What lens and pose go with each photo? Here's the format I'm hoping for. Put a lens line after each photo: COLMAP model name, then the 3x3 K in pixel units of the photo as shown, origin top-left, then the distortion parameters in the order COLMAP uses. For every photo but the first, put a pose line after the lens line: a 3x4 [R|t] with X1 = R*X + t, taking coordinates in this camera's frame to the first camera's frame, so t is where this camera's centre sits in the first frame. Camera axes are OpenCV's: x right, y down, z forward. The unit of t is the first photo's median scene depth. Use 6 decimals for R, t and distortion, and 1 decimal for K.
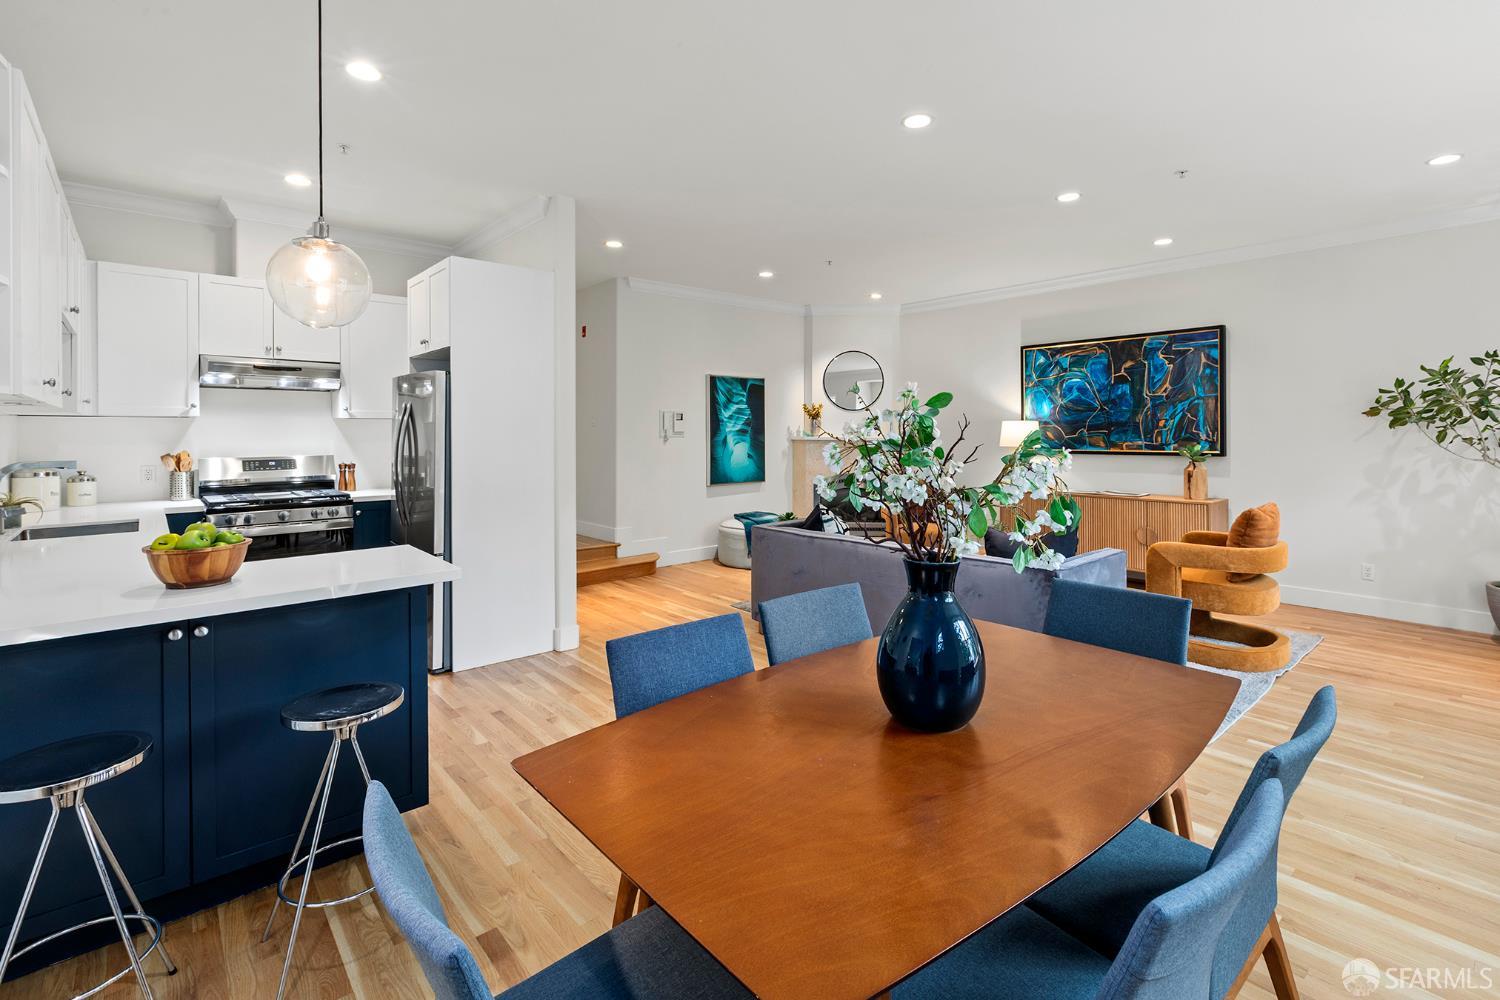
lens RADIAL K [[696.8, 0, 755.8], [0, 696.8, 437.6], [0, 0, 1]] dist [0.002650, -0.000959]
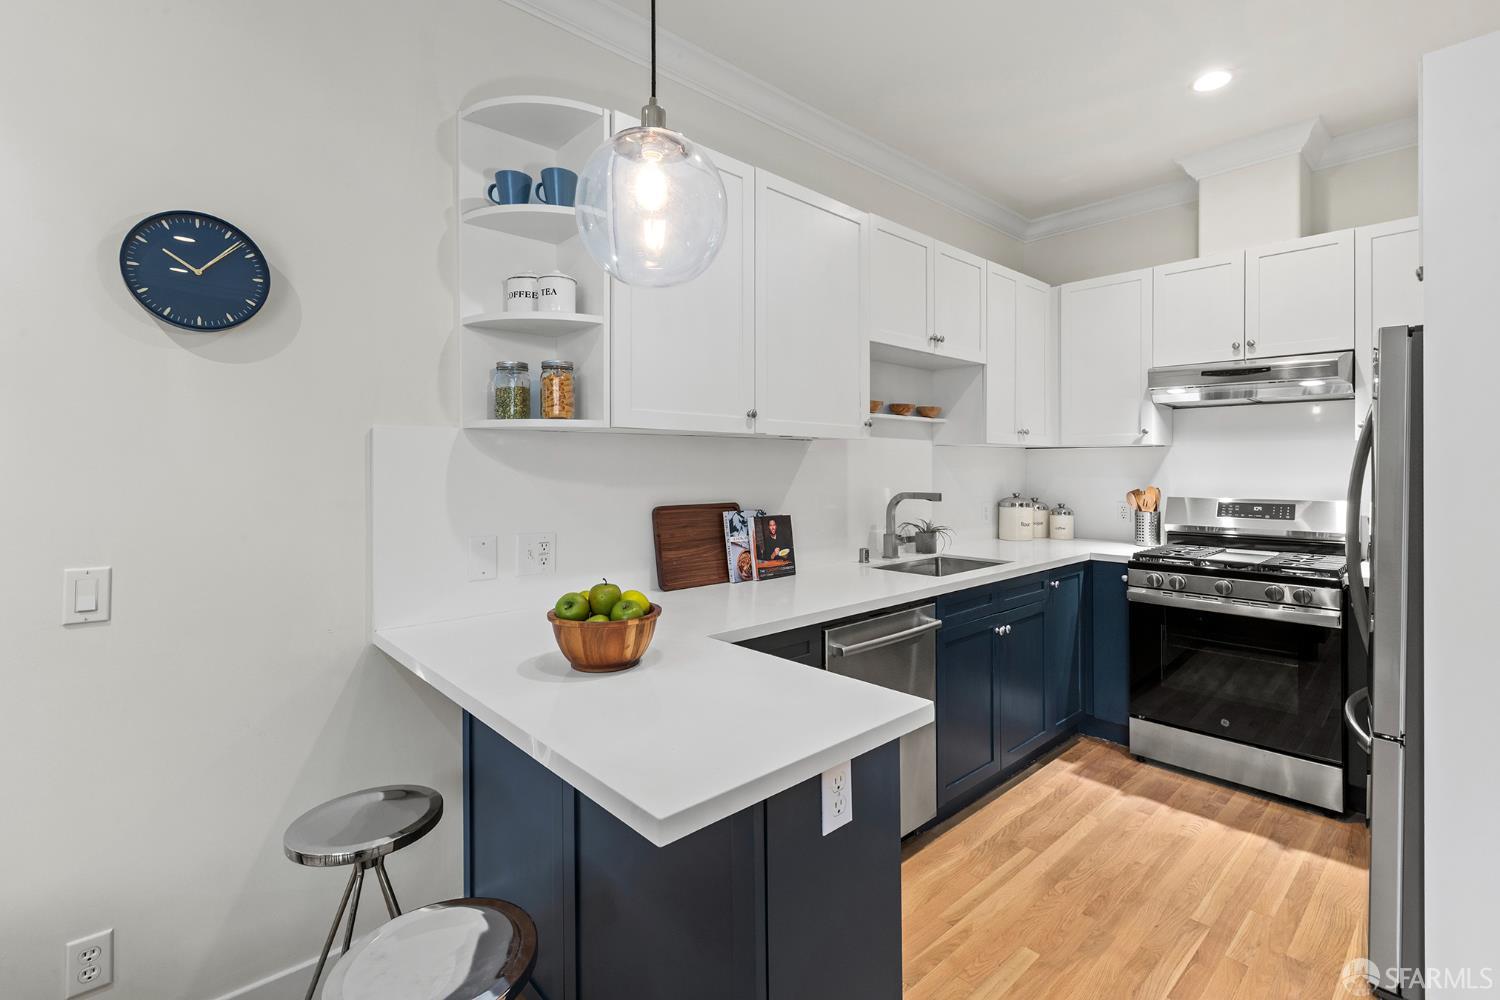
lens RADIAL K [[677.5, 0, 759.4], [0, 677.5, 462.5], [0, 0, 1]] dist [0.003236, 0.000267]
pose [[0.030054, -0.001566, -0.999547, -0.023650], [-0.008439, 0.999963, -0.001820, -0.003558], [0.999513, 0.008490, 0.030040, 0.427226]]
